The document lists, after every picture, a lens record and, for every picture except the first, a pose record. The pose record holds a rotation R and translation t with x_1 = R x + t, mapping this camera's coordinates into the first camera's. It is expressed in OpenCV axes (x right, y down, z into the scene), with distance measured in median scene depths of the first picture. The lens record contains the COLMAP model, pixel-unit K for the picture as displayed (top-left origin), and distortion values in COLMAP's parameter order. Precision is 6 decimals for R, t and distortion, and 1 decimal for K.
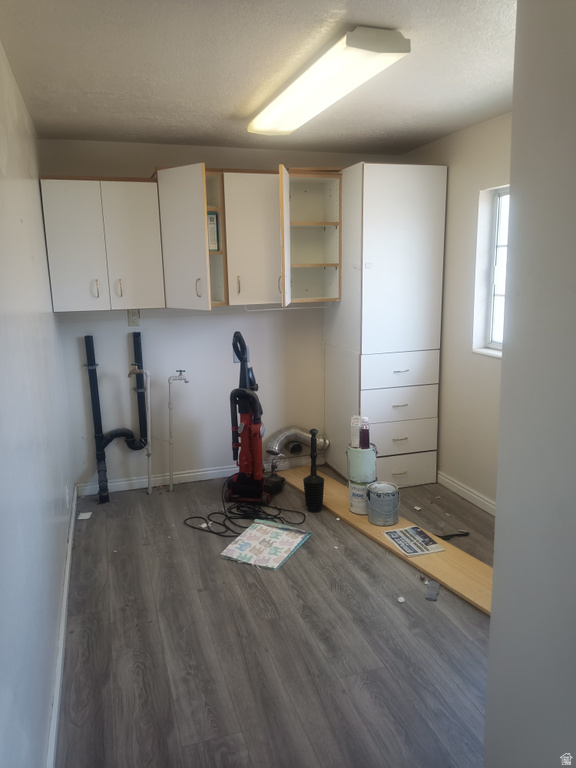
lens RADIAL K [[577.6, 0, 287.7], [0, 577.6, 381.7], [0, 0, 1]] dist [0.110799, -0.196386]
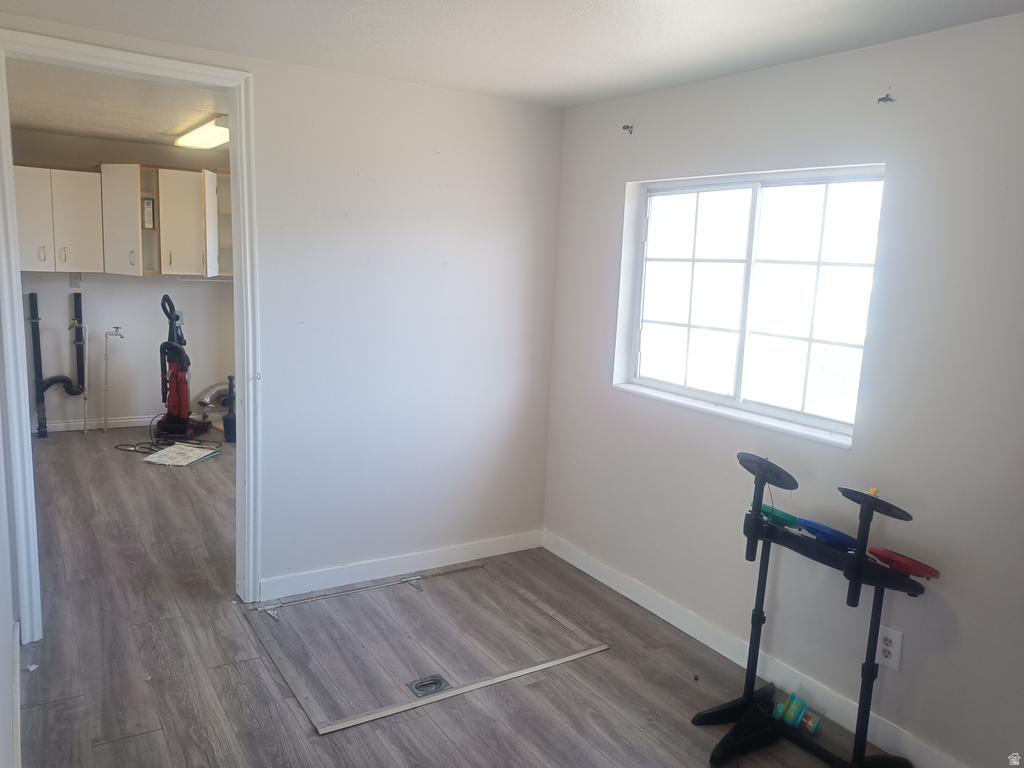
lens RADIAL K [[770.2, 0, 513.2], [0, 770.2, 388.5], [0, 0, 1]] dist [0.110799, -0.196386]
pose [[0.967103, 0.025609, 0.253094, 0.205439], [-0.020406, 0.999523, -0.023164, 0.132323], [-0.253566, 0.017237, 0.967164, -0.779181]]
